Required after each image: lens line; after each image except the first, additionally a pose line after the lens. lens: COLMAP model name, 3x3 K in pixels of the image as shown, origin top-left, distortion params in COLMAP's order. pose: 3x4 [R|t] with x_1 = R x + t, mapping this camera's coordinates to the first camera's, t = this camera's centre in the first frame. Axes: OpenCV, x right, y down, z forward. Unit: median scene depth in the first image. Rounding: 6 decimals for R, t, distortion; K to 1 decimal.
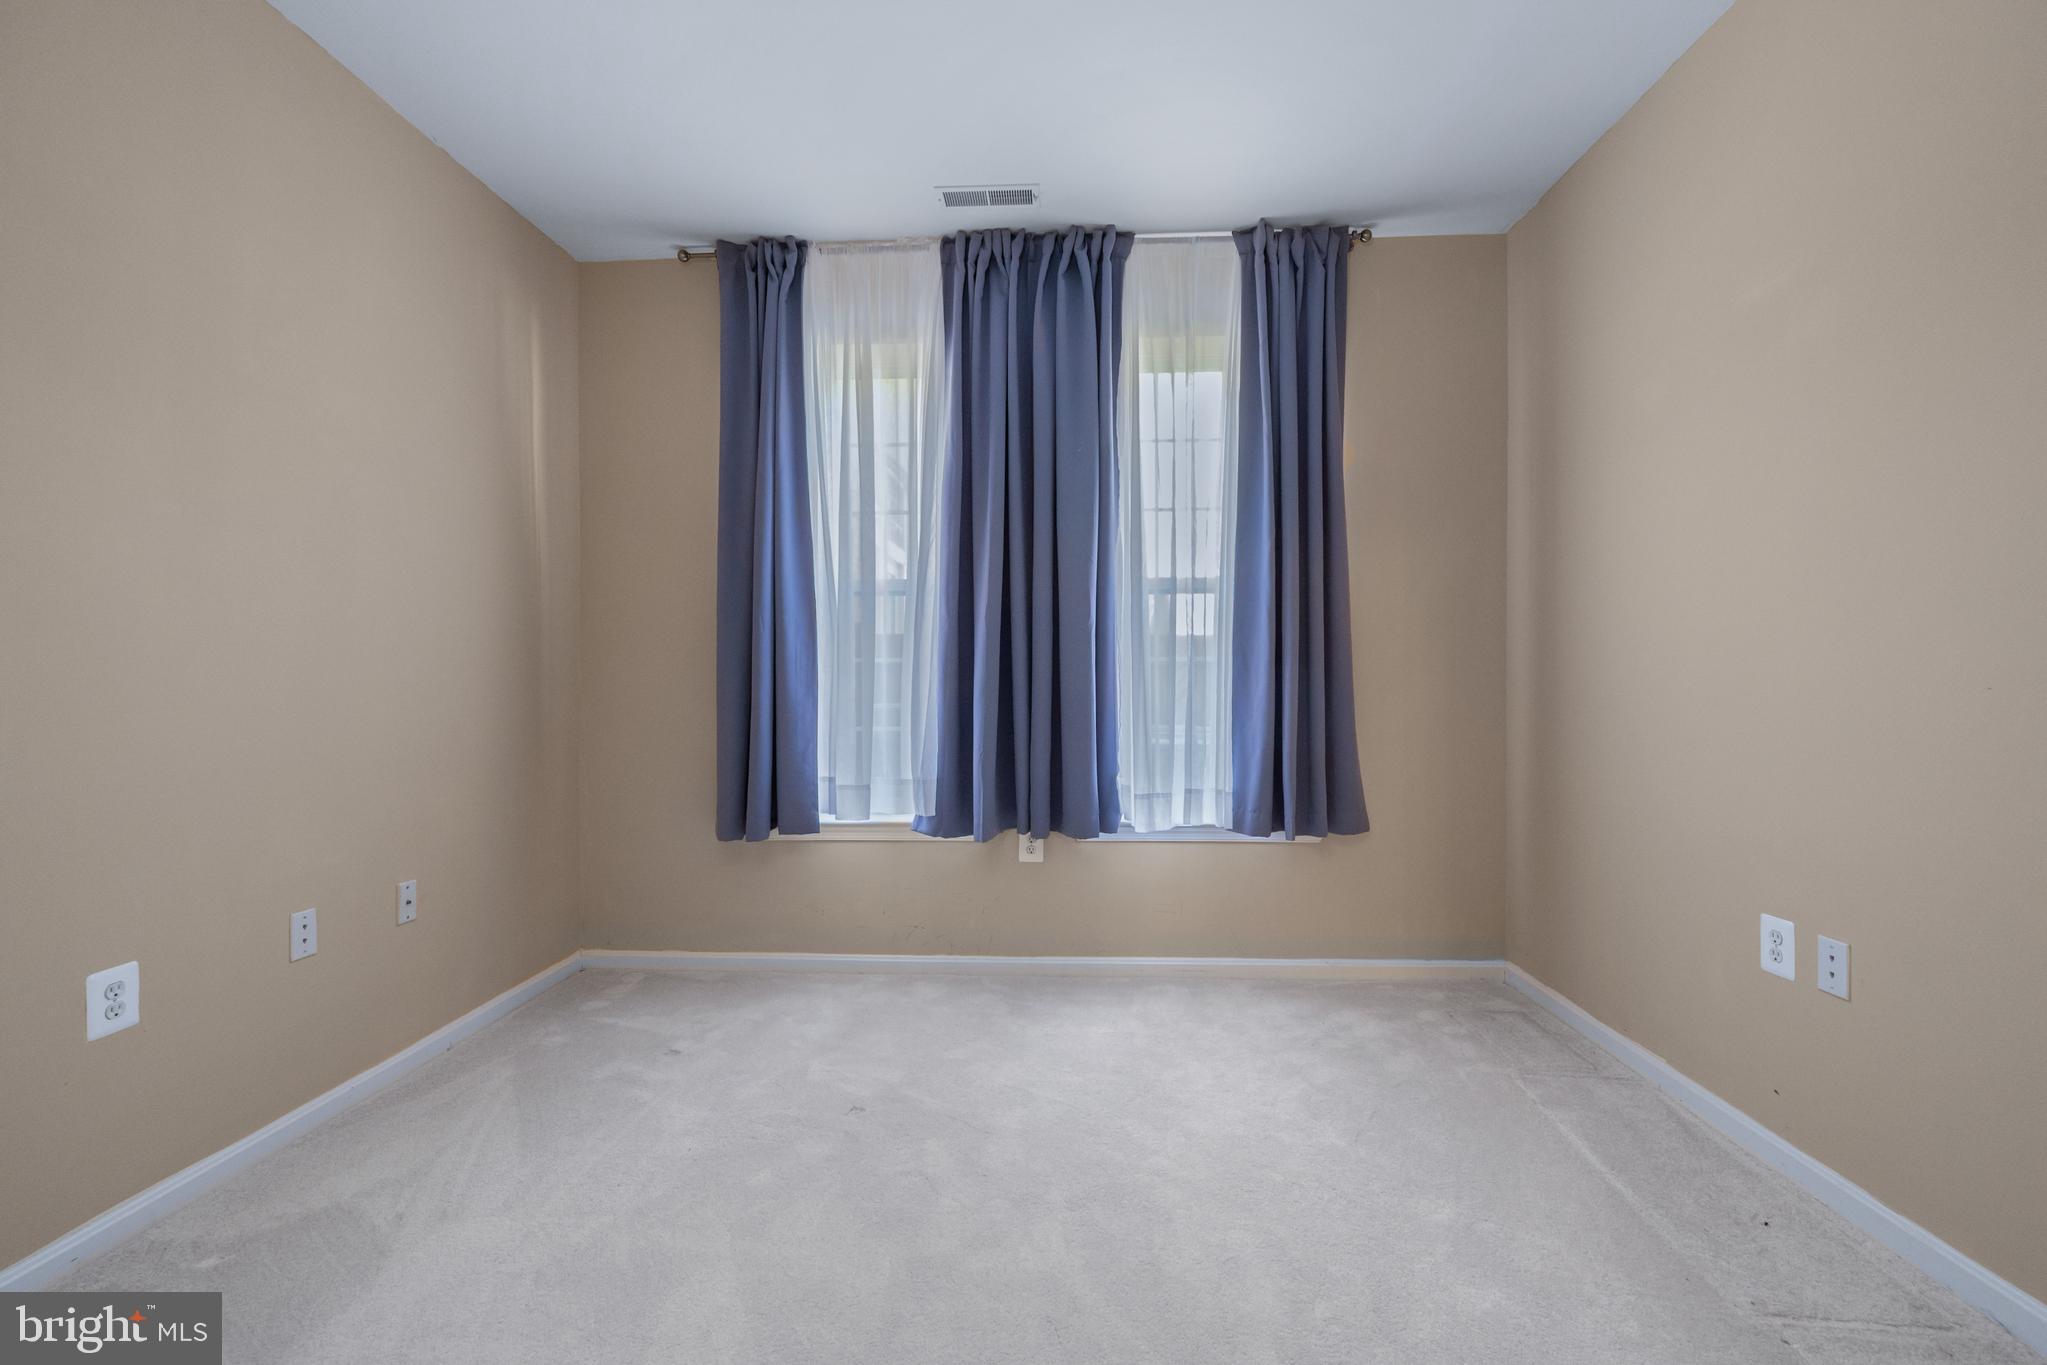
lens RADIAL K [[829.1, 0, 1014.2], [0, 829.1, 673.8], [0, 0, 1]] dist [-0.002018, 0.000689]
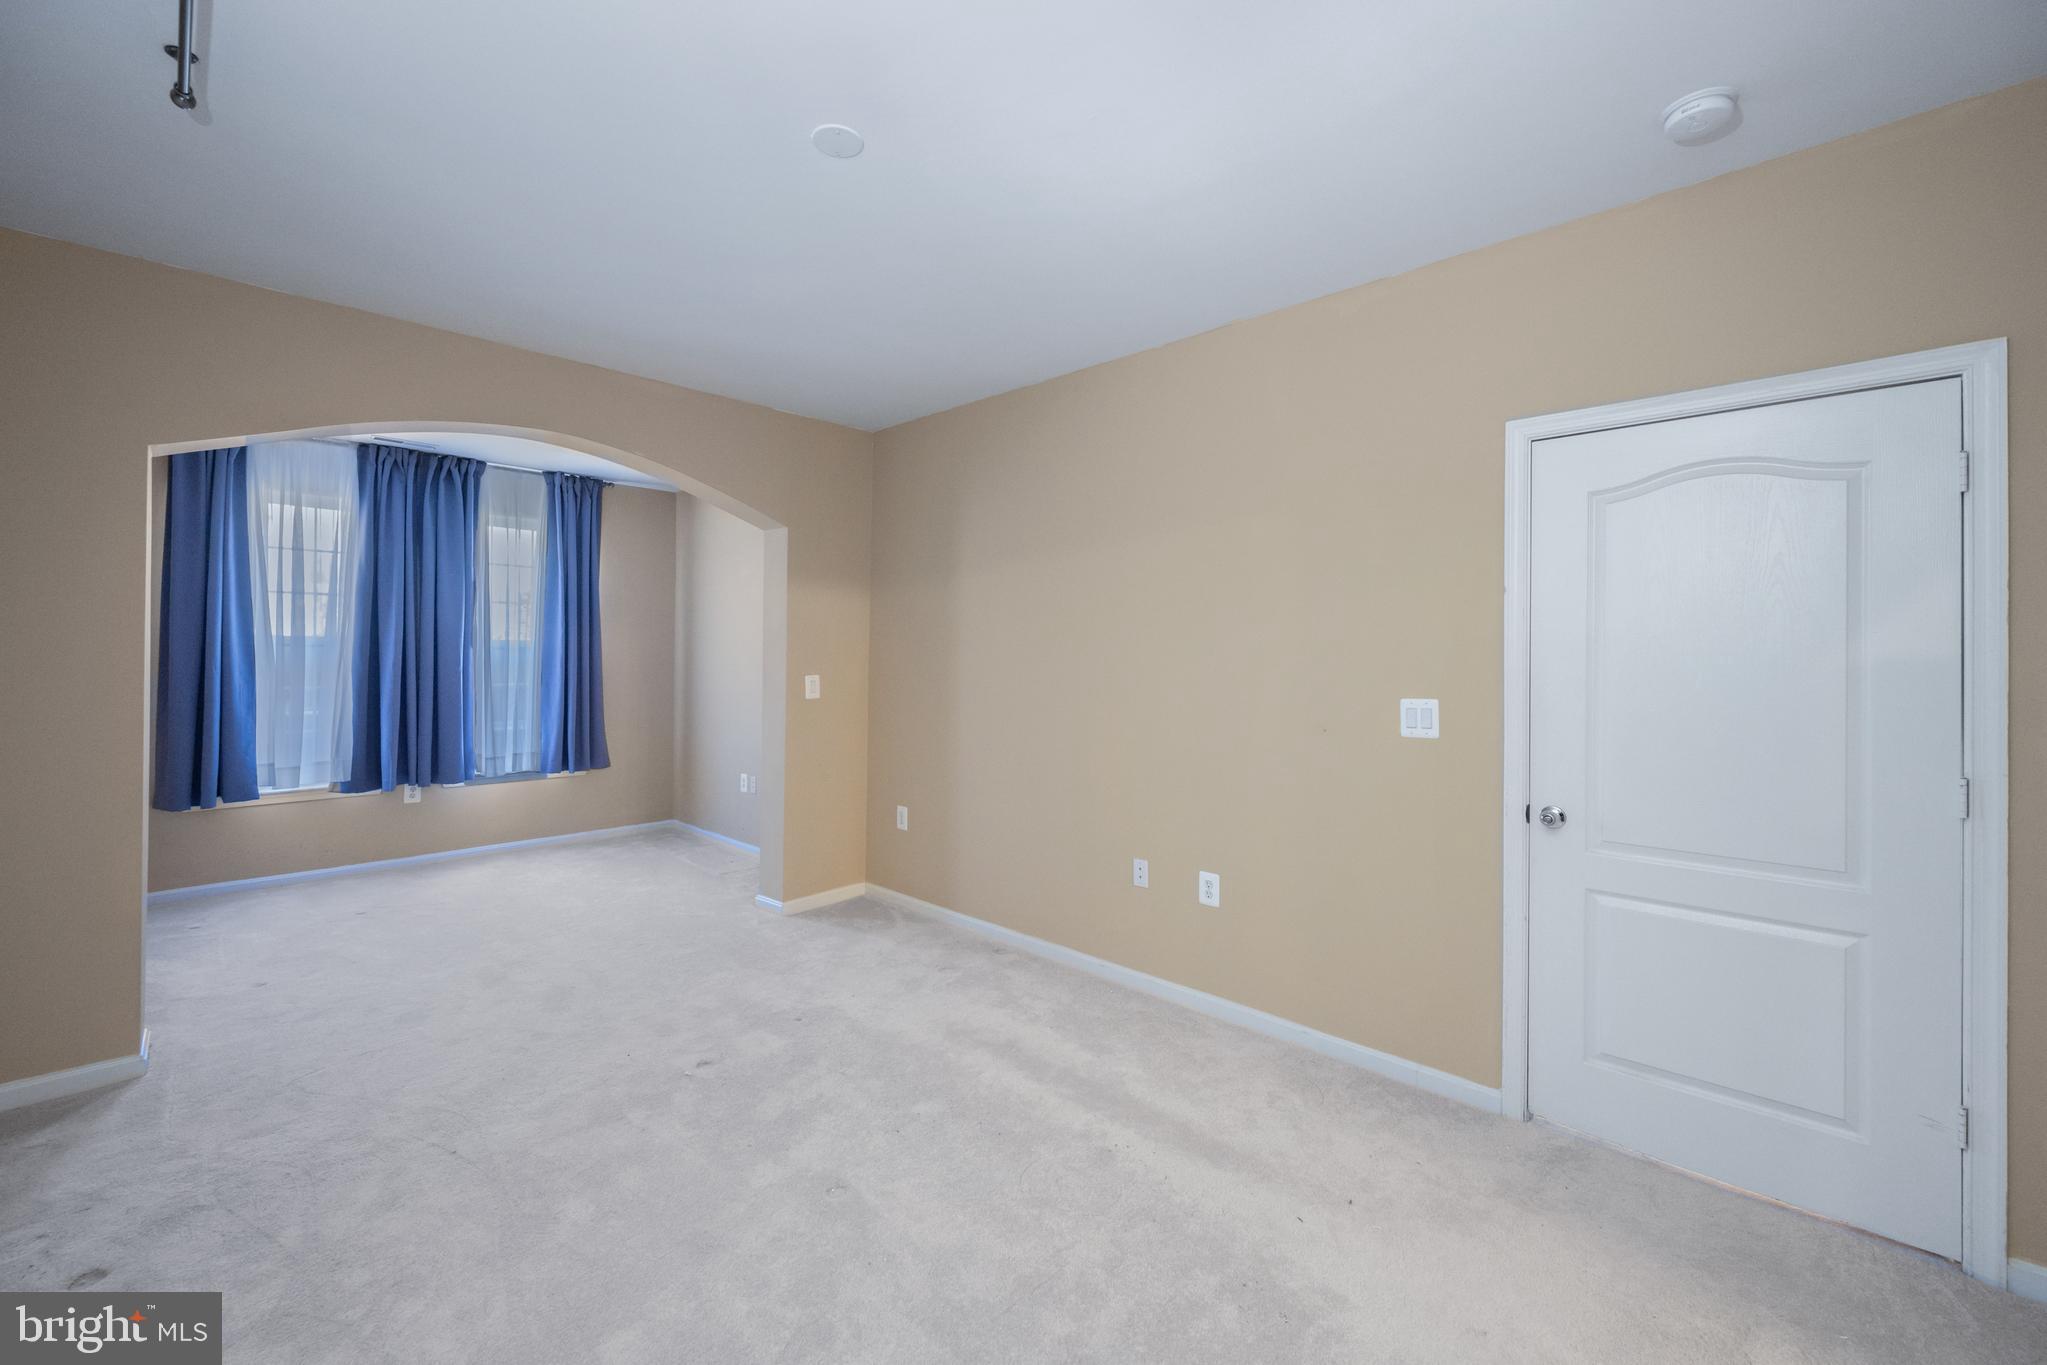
lens RADIAL K [[829.1, 0, 1016.9], [0, 829.1, 666.6], [0, 0, 1]] dist [-0.002018, 0.000689]
pose [[0.648456, -0.000269, 0.761252, -0.508089], [-0.016626, 0.999756, 0.014516, -0.112325], [-0.761070, -0.022069, 0.648294, -1.154098]]
